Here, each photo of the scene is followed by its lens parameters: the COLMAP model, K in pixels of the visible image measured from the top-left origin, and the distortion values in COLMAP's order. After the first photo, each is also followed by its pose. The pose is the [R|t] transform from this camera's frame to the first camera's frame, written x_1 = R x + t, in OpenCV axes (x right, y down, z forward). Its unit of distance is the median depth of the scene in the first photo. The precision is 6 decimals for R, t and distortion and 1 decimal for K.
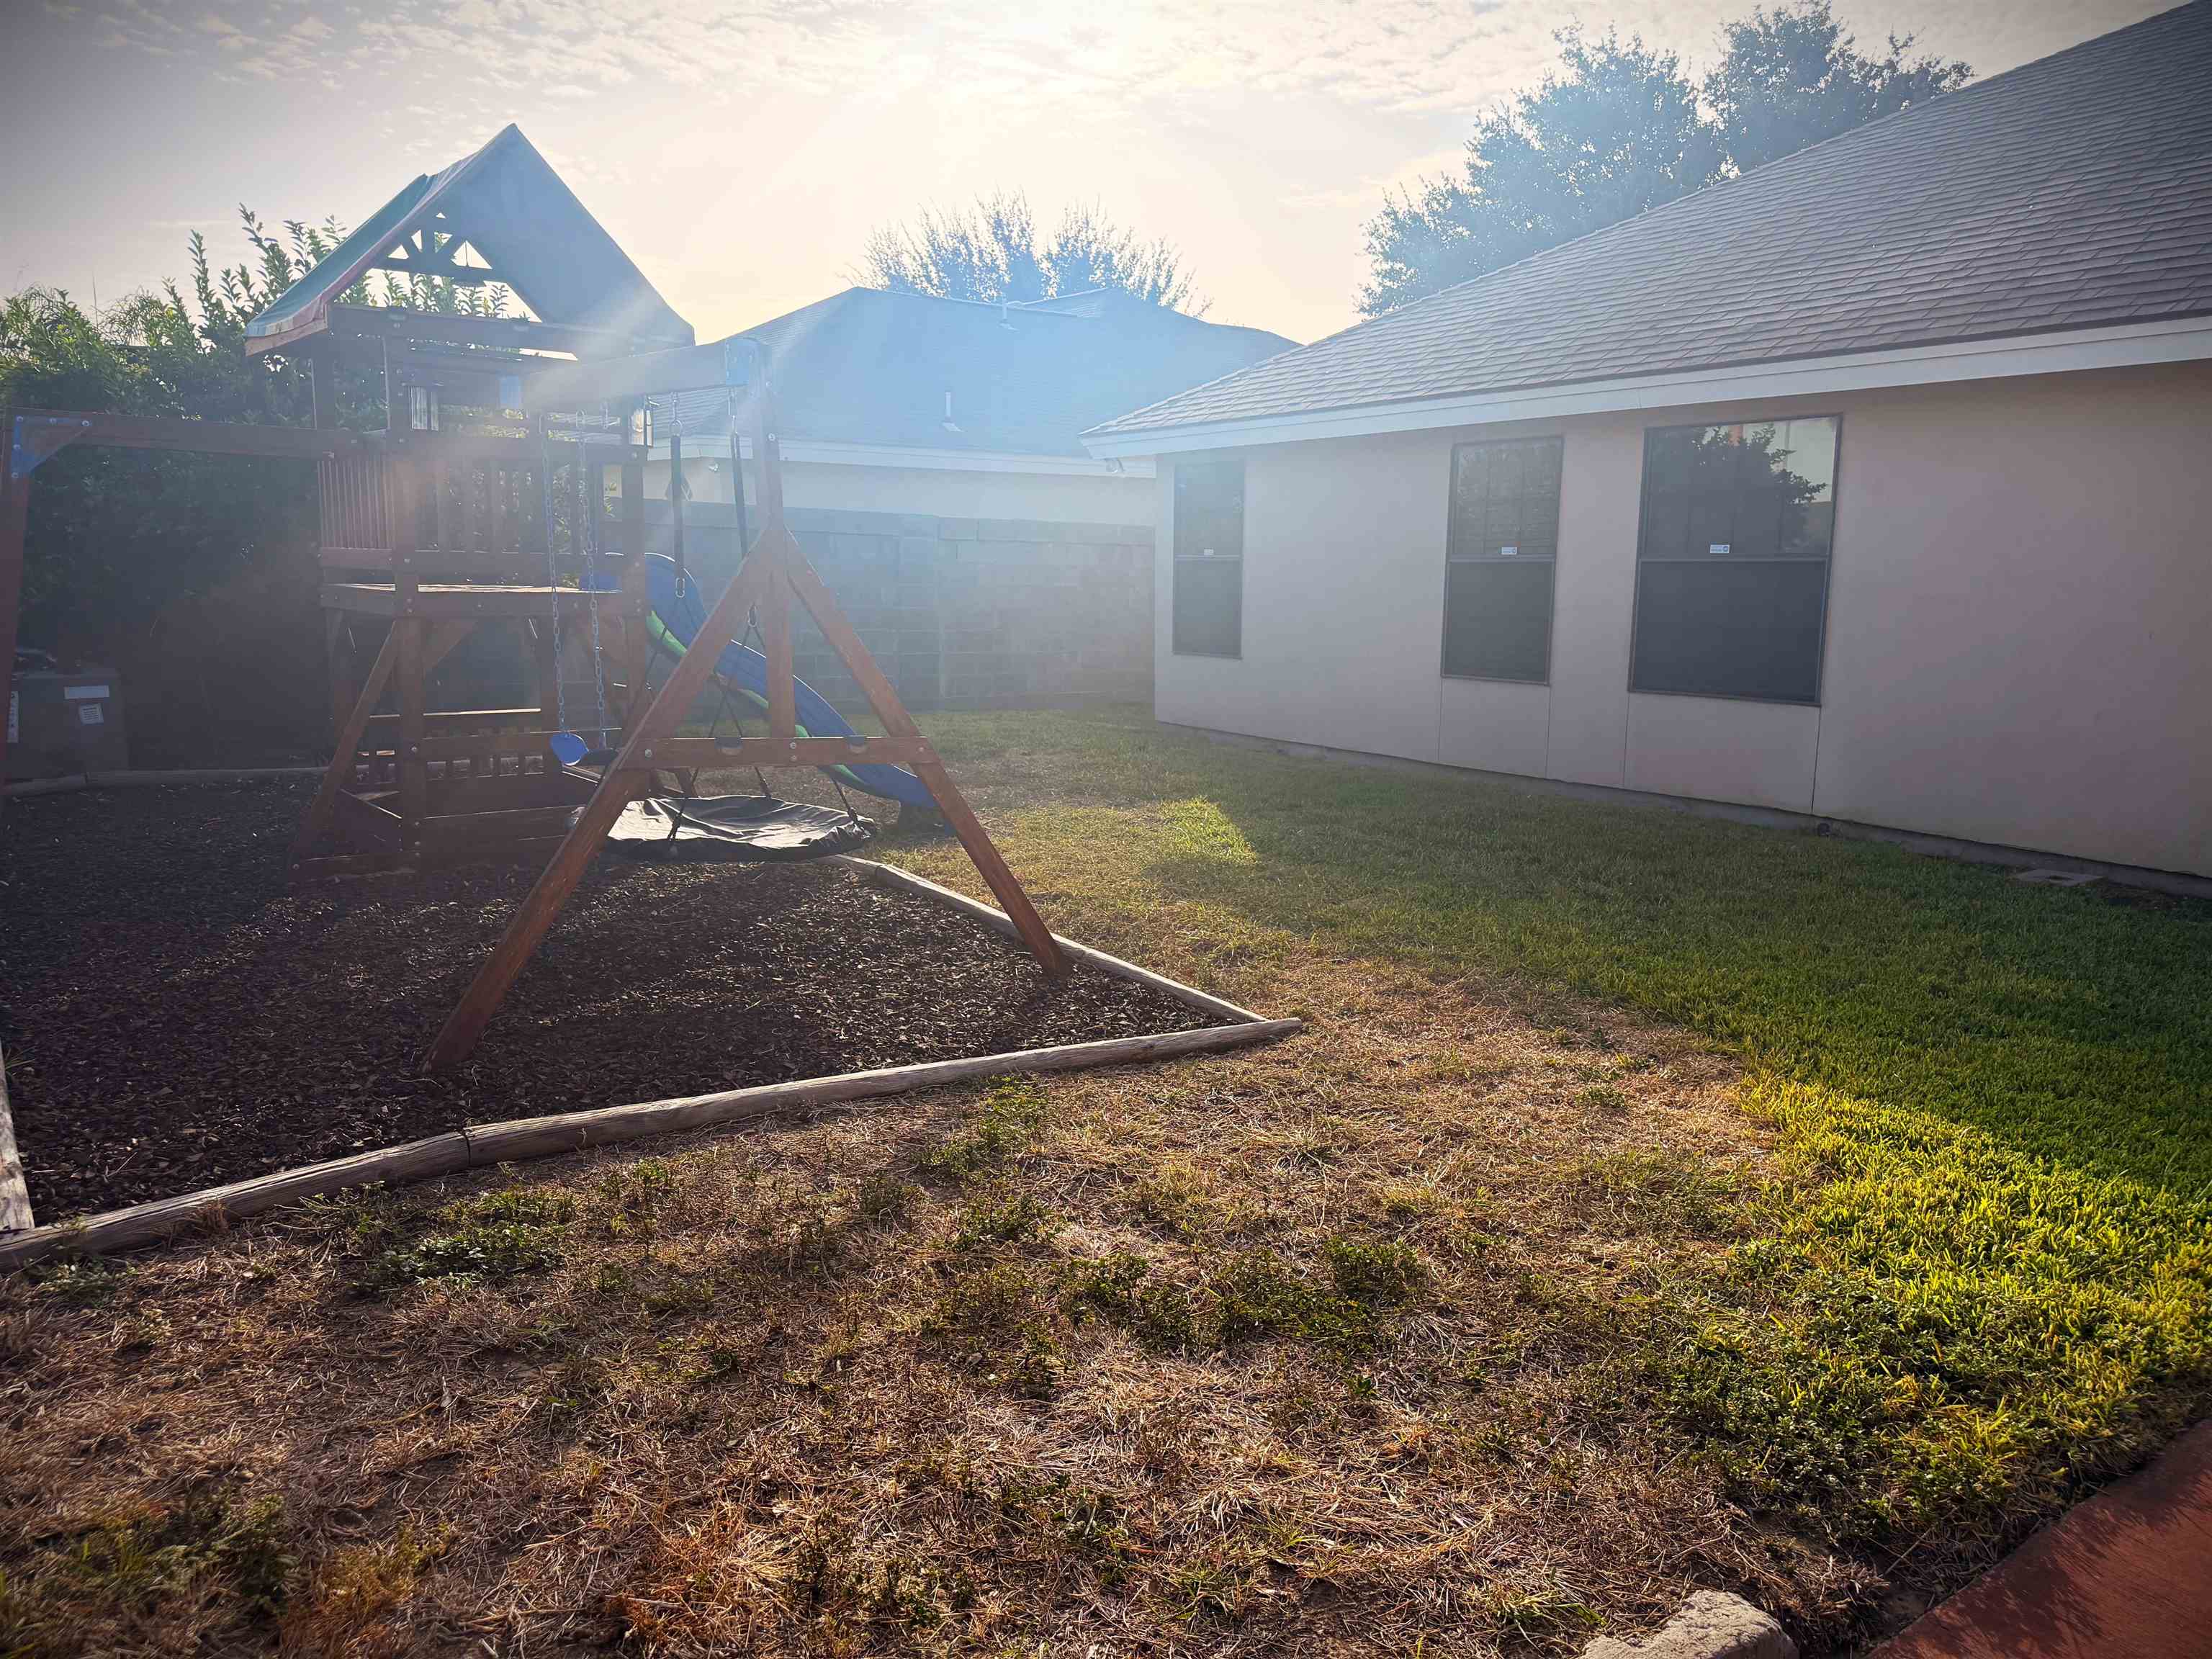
lens RADIAL K [[1544.6, 0, 1093.9], [0, 1544.6, 824.3], [0, 0, 1]] dist [0.149893, -0.288774]
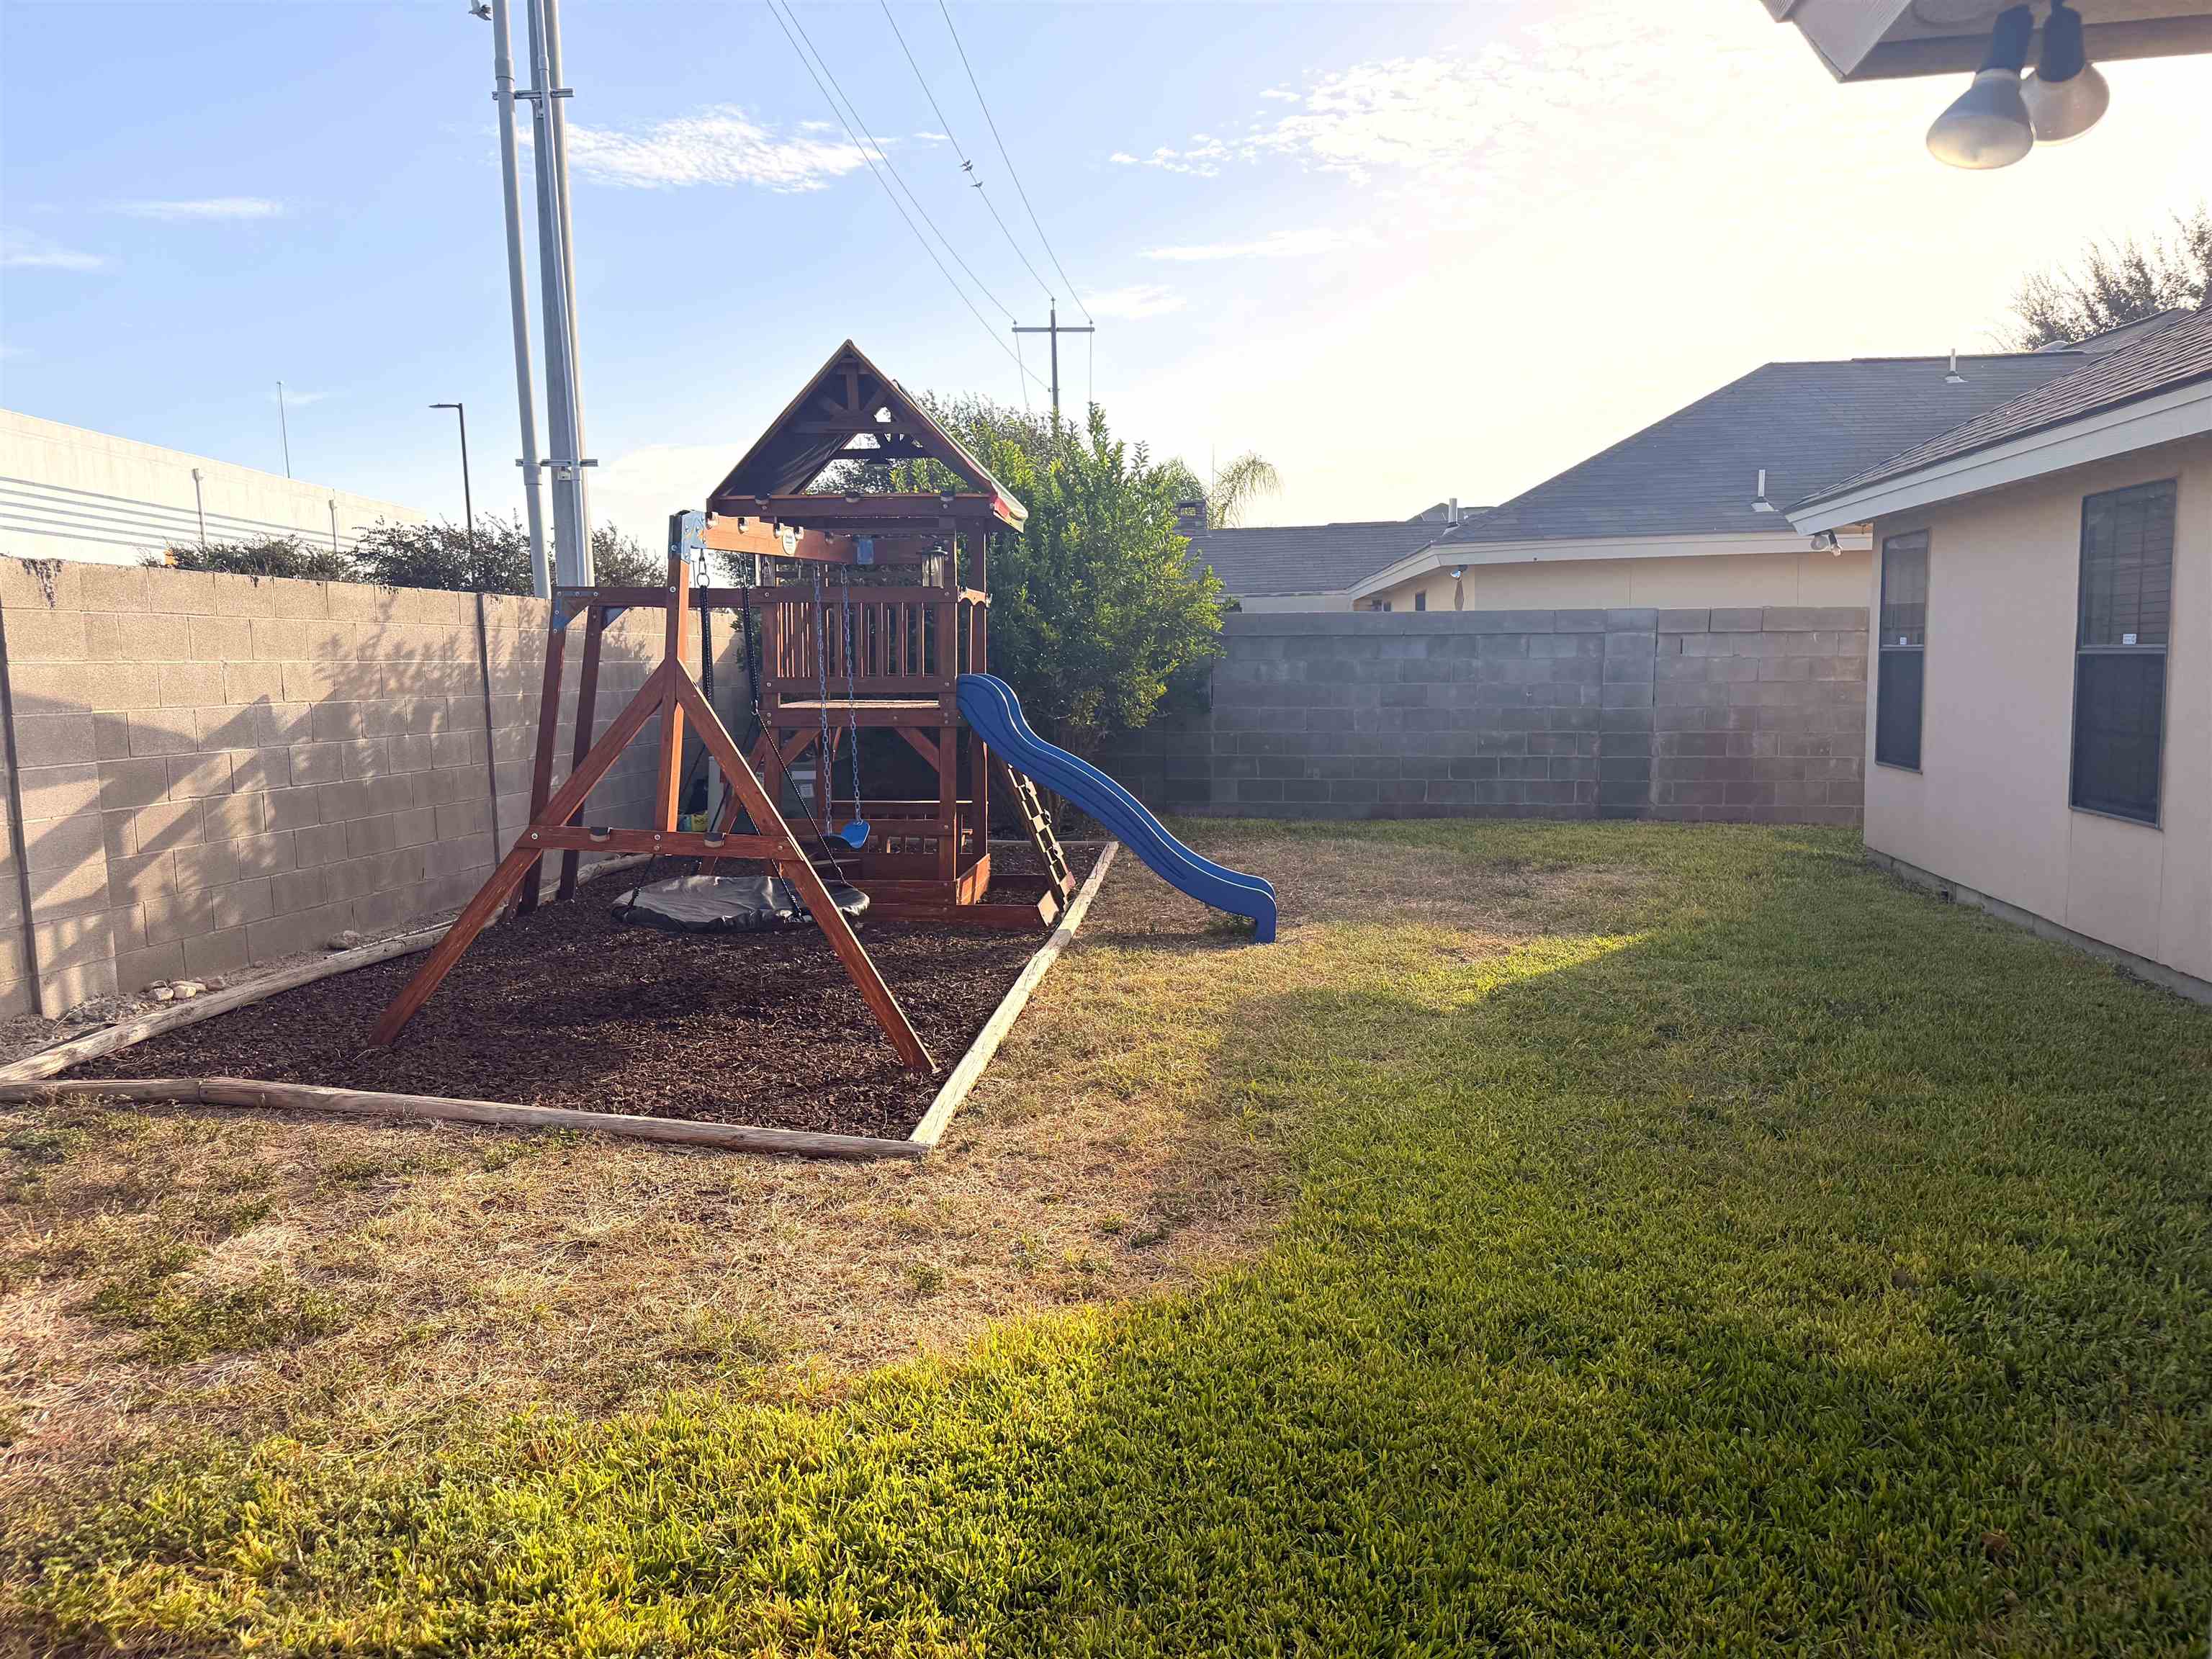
lens RADIAL K [[1544.6, 0, 1093.9], [0, 1544.6, 824.3], [0, 0, 1]] dist [0.149893, -0.288774]
pose [[0.718051, 0.050877, -0.694128, 0.759129], [-0.094640, 0.995199, -0.024958, -0.050180], [0.689525, 0.083613, 0.719419, 0.322072]]
